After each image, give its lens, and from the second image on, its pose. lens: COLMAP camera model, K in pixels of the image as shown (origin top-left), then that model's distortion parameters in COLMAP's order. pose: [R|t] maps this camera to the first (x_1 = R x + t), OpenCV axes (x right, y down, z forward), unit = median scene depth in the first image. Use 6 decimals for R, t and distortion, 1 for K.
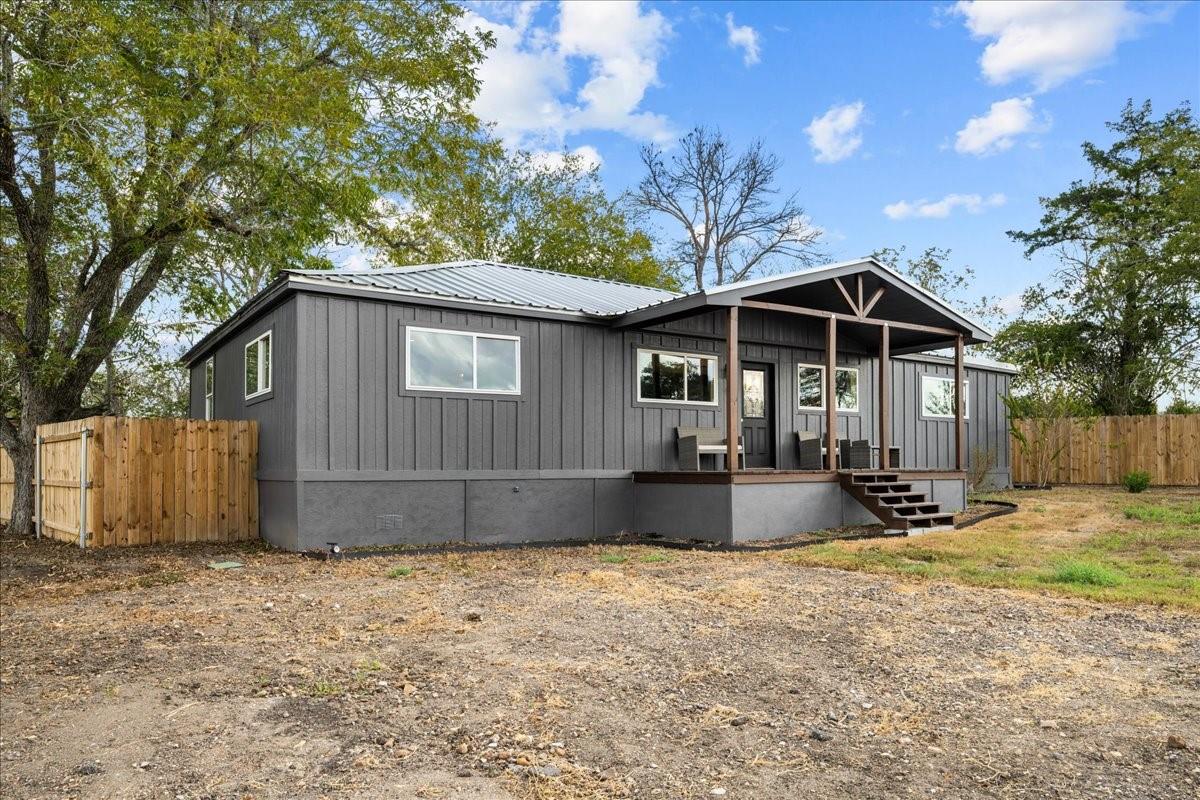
lens RADIAL K [[792.2, 0, 605.5], [0, 792.2, 407.7], [0, 0, 1]] dist [0.001604, 0.000455]
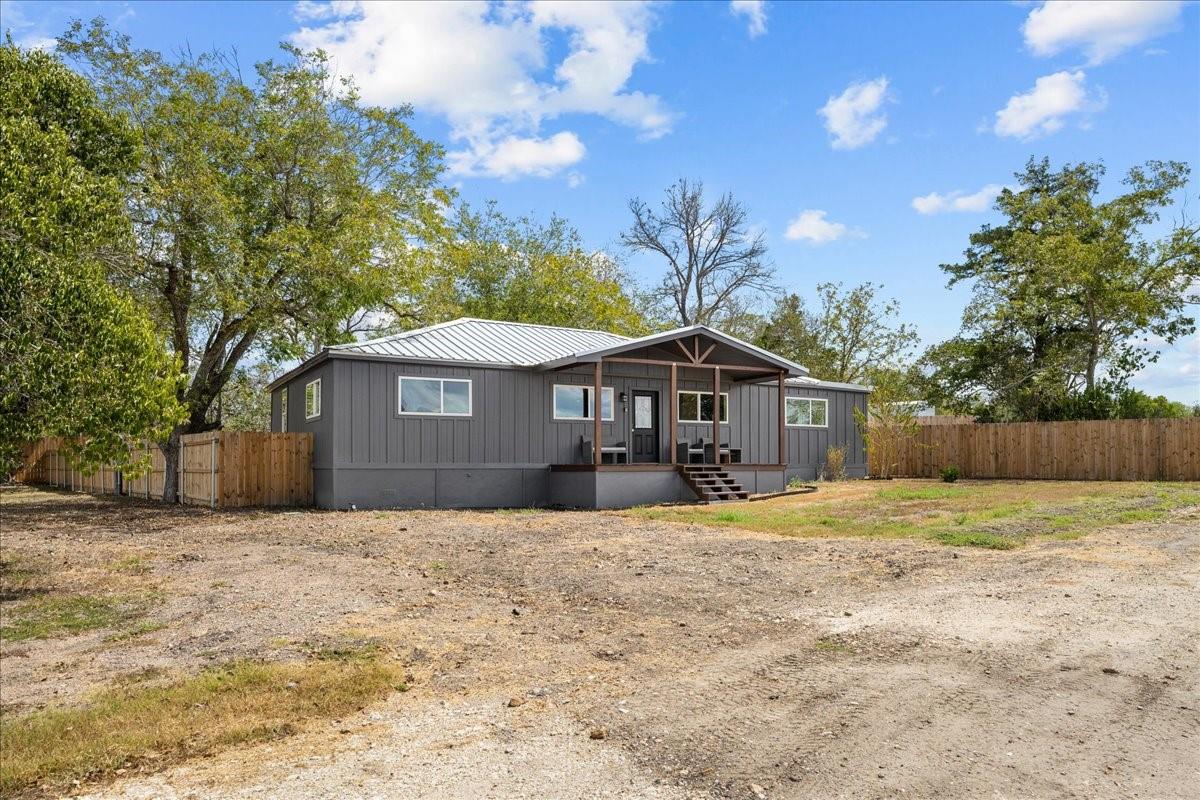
lens RADIAL K [[760.6, 0, 600.0], [0, 760.6, 400.0], [0, 0, 1]] dist [-0.006554, -0.001224]
pose [[0.997525, -0.004294, -0.070175, 0.242980], [0.003560, 0.999938, -0.010572, -0.029632], [0.070216, 0.010296, 0.997479, -0.484184]]
